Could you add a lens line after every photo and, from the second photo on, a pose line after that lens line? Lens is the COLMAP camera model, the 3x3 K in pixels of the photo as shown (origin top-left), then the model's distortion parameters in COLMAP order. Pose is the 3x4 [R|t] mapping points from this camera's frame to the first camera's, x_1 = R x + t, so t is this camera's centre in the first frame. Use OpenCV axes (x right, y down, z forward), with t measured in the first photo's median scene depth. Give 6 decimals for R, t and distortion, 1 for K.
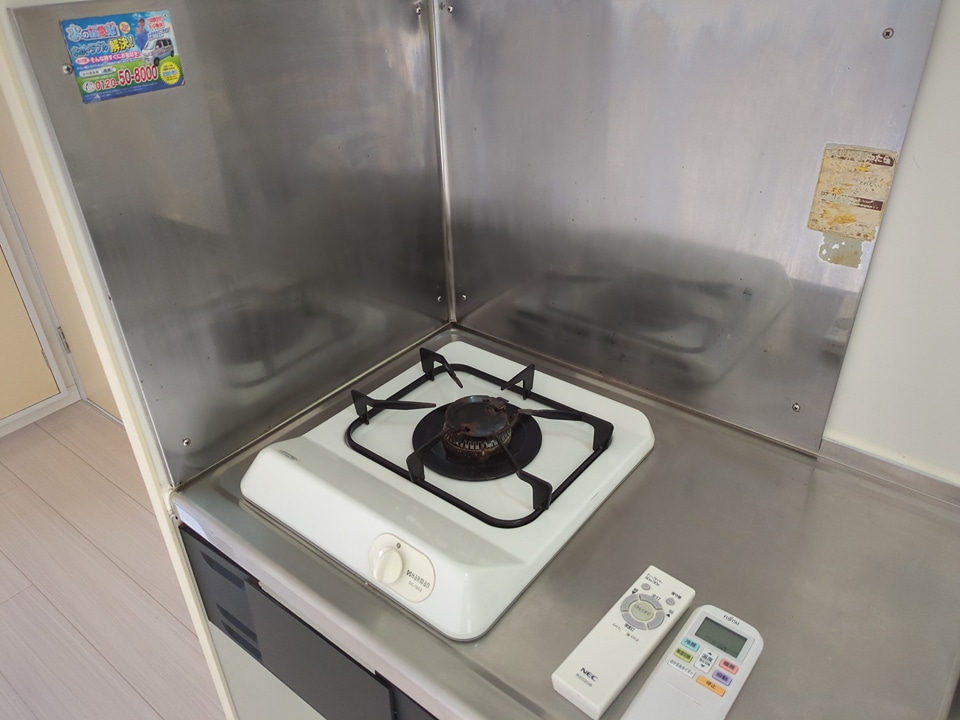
lens RADIAL K [[717.7, 0, 492.4], [0, 717.7, 354.5], [0, 0, 1]] dist [0.025045, -0.003549]
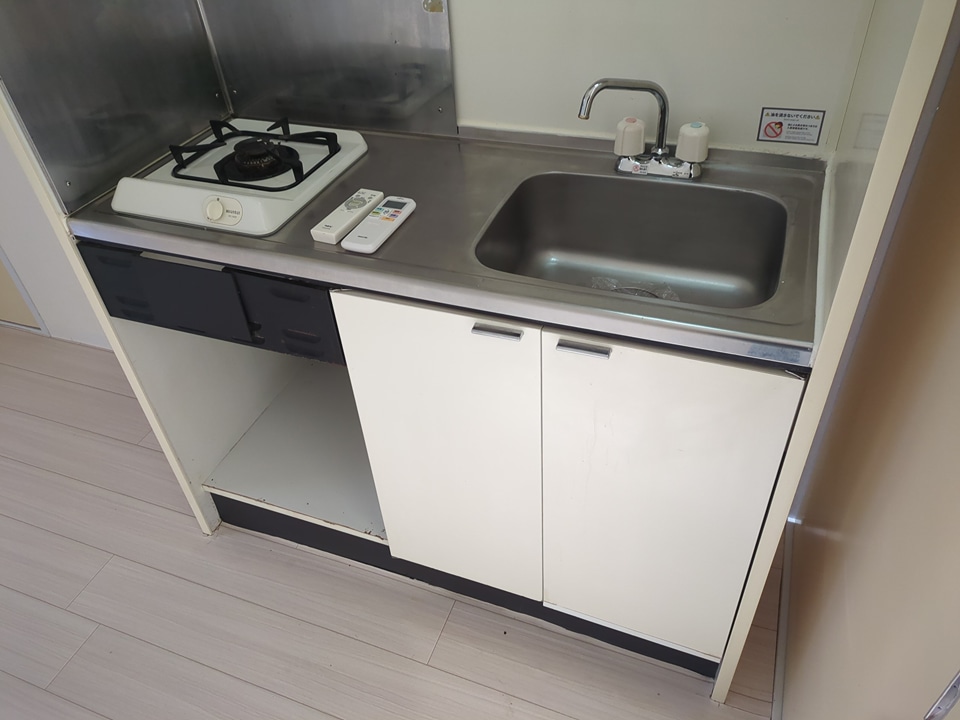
lens RADIAL K [[713.0, 0, 480.0], [0, 713.0, 360.0], [0, 0, 1]] dist [0.028860, -0.005369]
pose [[0.958316, -0.210822, 0.192834, 0.055412], [0.183480, 0.971471, 0.150262, 0.425861], [-0.219011, -0.108617, 0.969658, -0.773906]]
